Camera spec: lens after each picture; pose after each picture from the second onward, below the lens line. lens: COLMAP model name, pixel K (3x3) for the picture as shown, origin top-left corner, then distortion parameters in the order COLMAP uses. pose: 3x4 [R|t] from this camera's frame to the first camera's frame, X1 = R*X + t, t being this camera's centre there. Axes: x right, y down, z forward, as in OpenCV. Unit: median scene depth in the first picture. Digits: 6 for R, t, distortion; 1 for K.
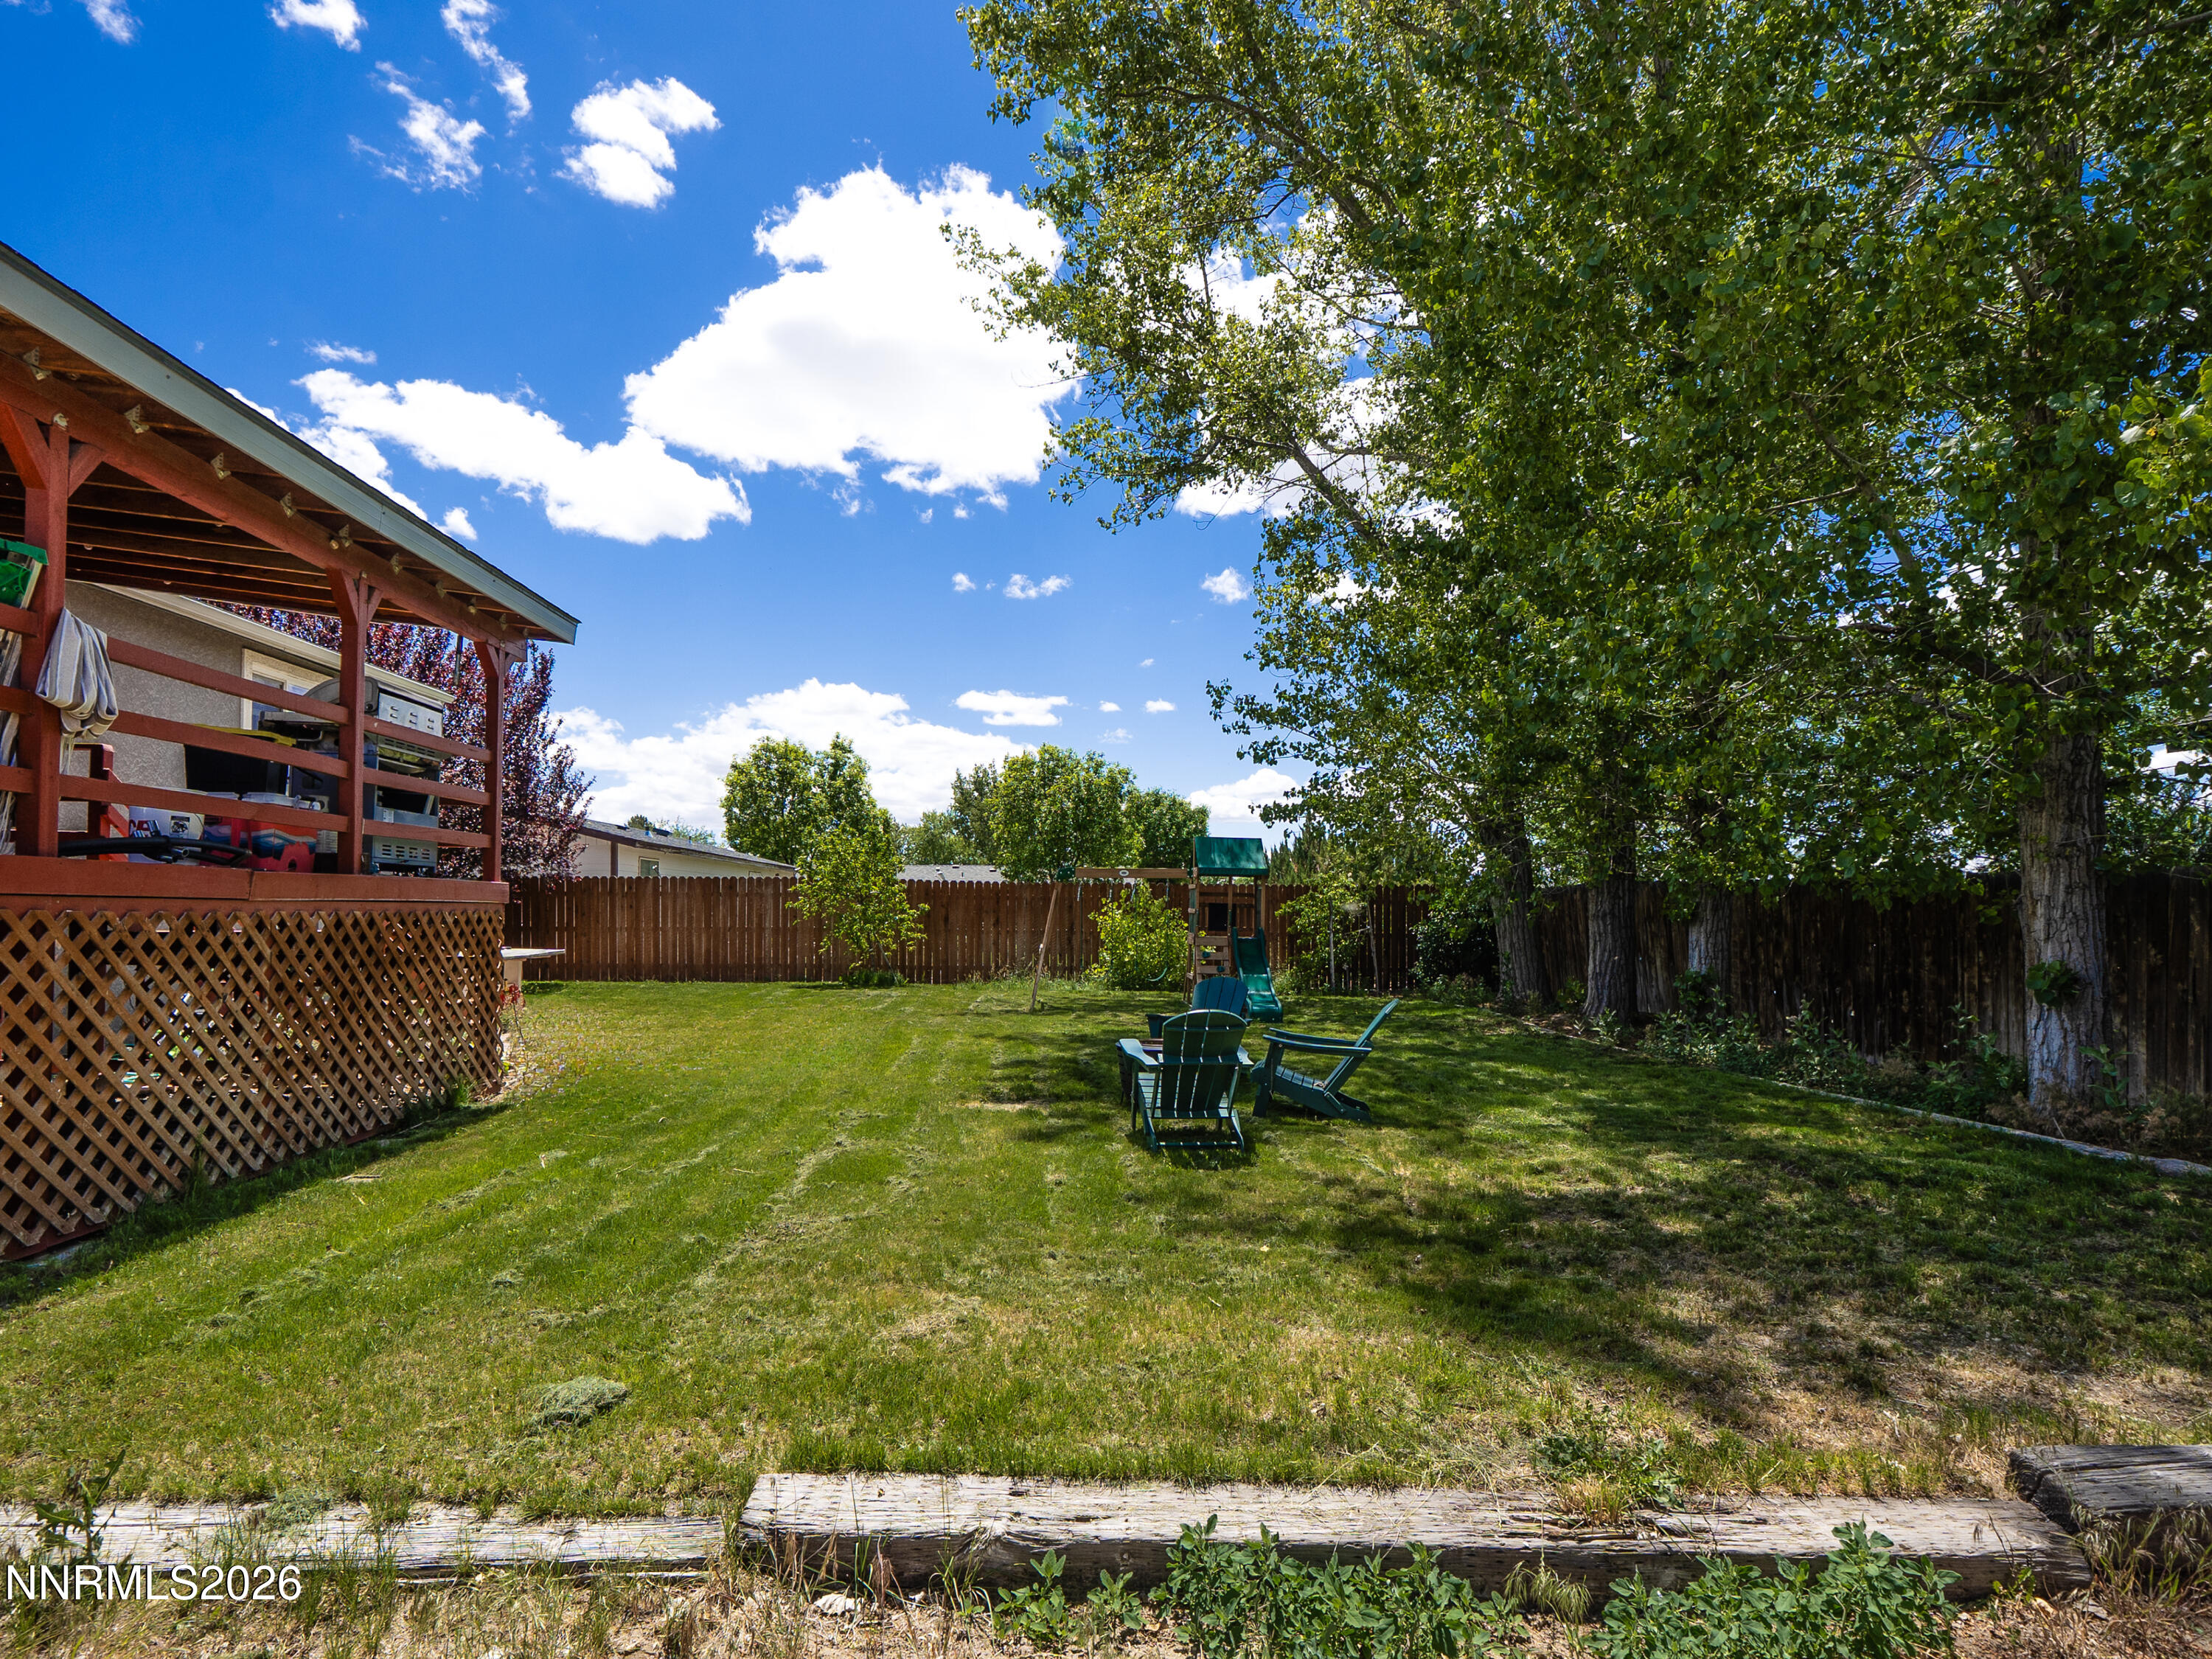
lens RADIAL K [[1181.6, 0, 1101.2], [0, 1181.6, 881.2], [0, 0, 1]] dist [-0.012109, 0.001286]
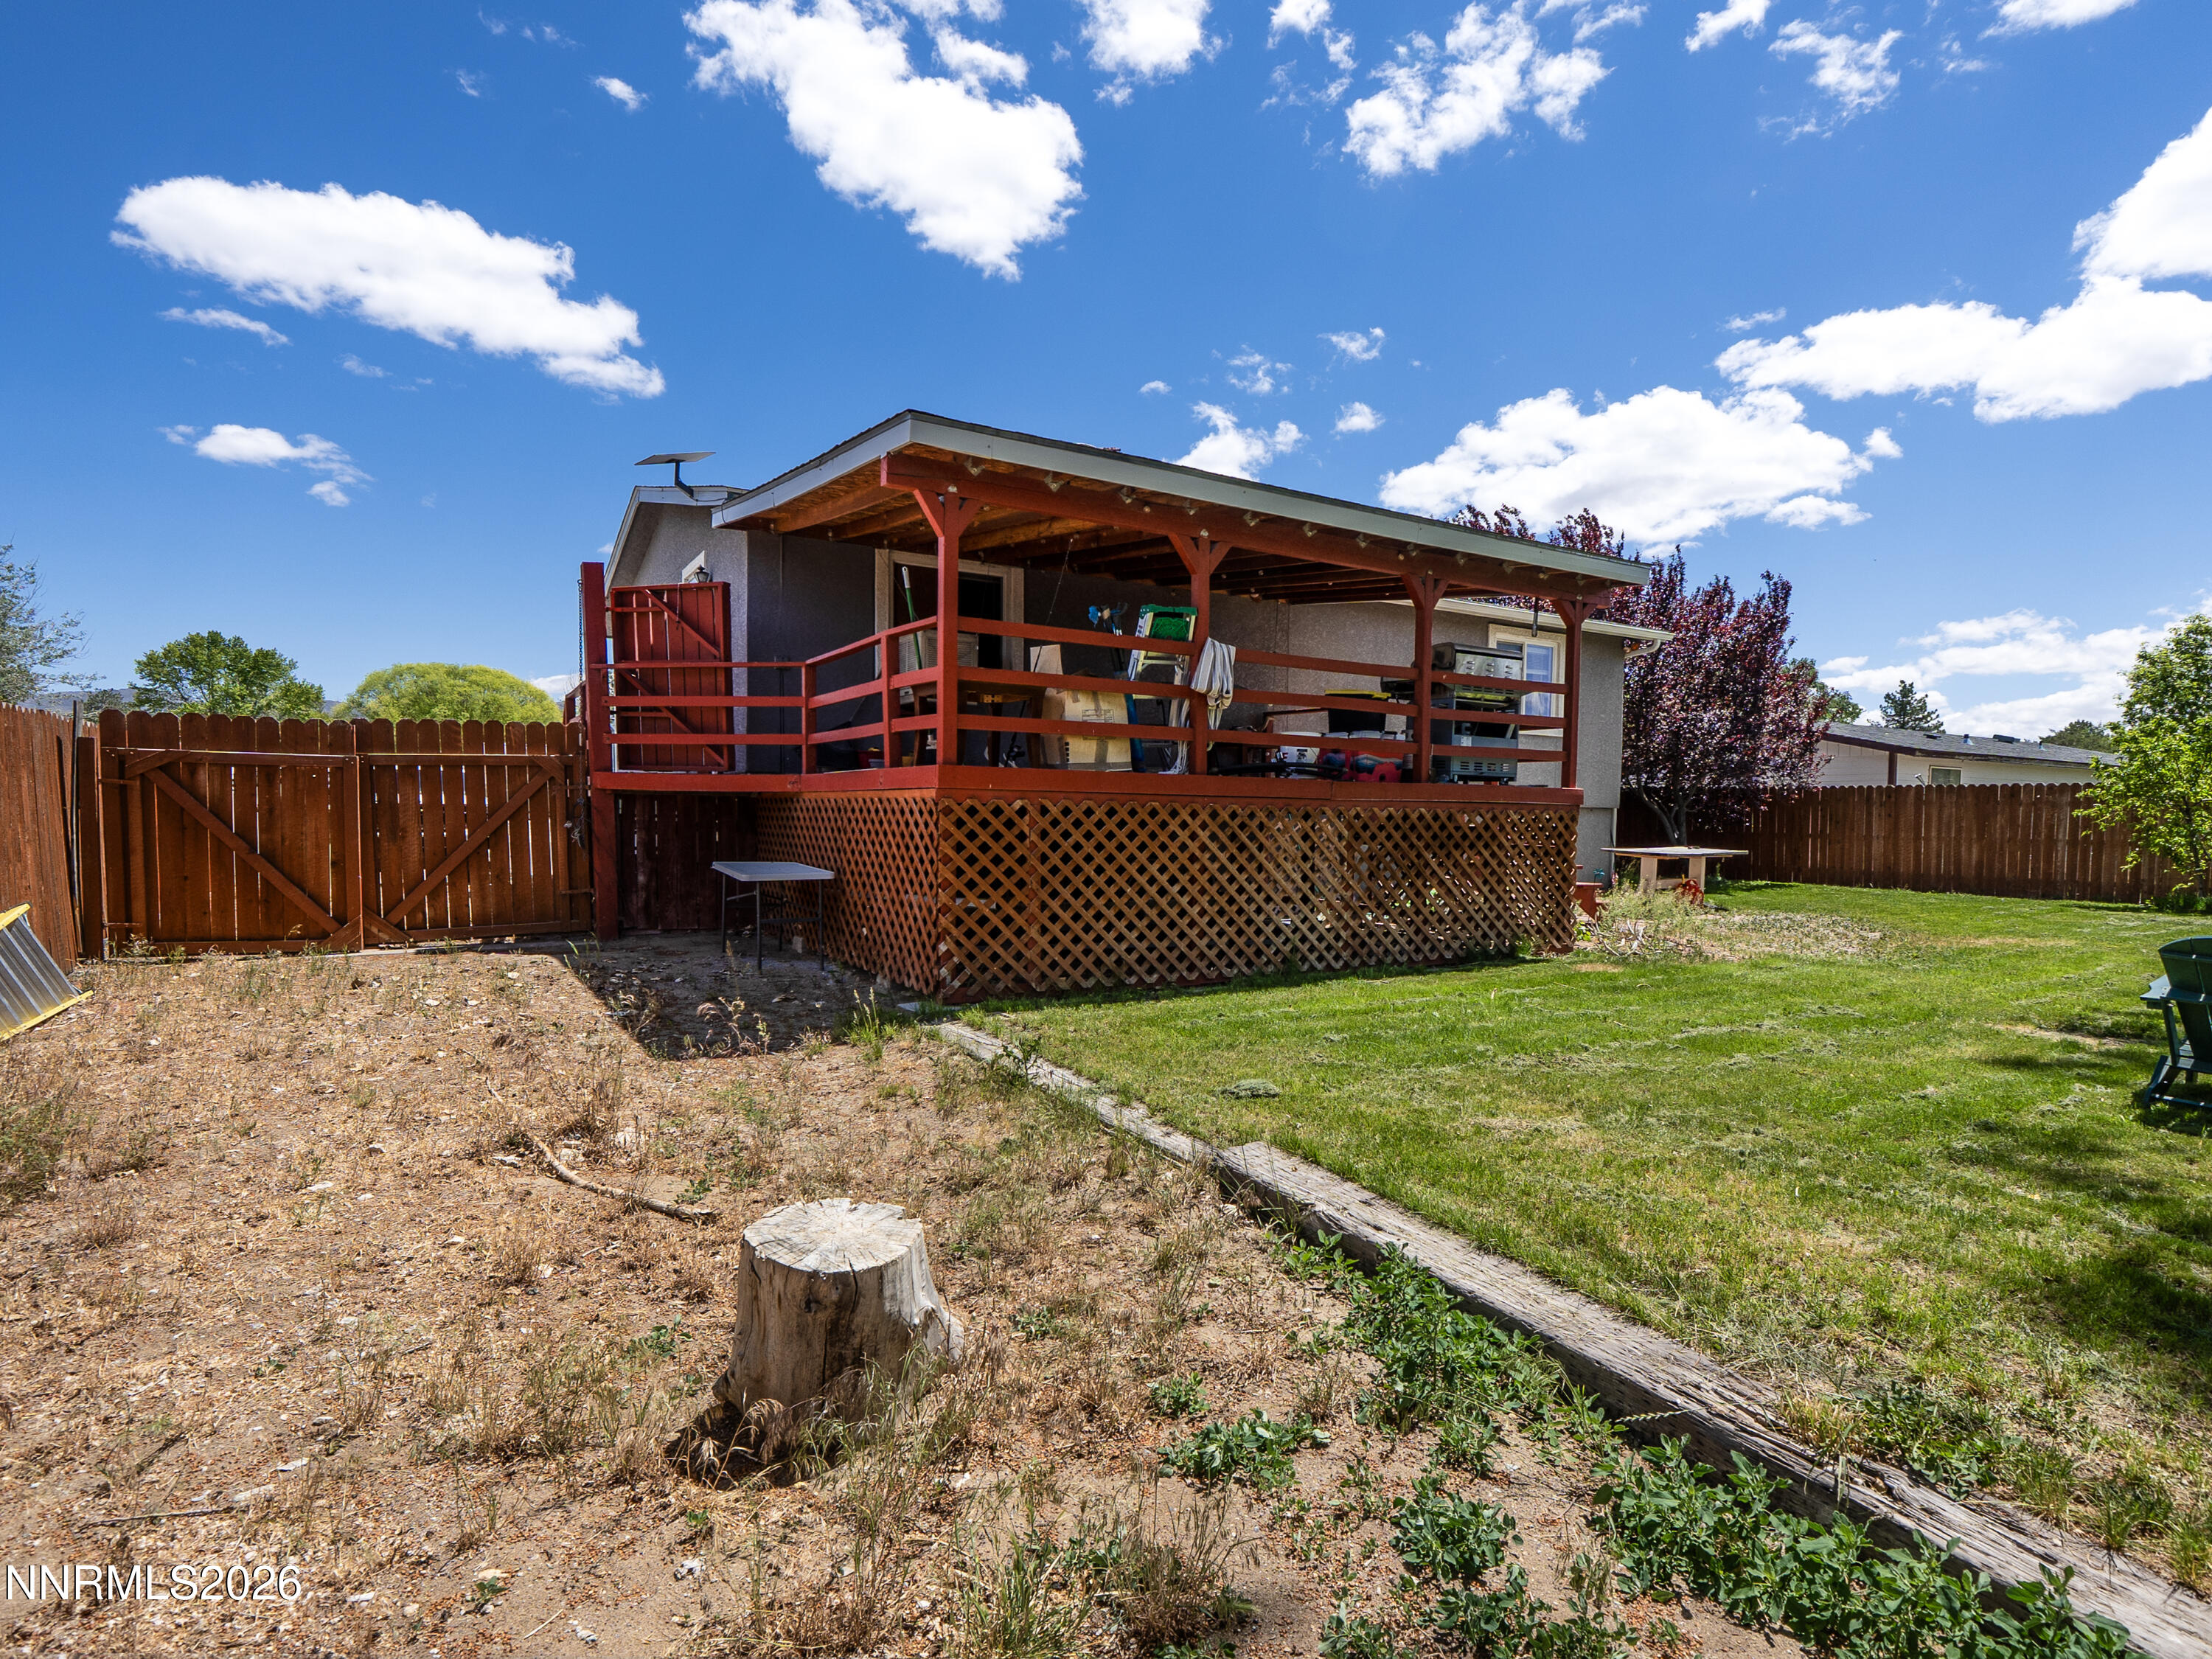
lens RADIAL K [[1164.4, 0, 1265.5], [0, 1164.4, 882.2], [0, 0, 1]] dist [-0.016360, -0.001418]
pose [[0.515751, 0.050804, -0.855231, 0.517838], [0.012078, 0.997710, 0.066551, 0.018723], [0.856654, -0.044653, 0.513956, 0.094177]]
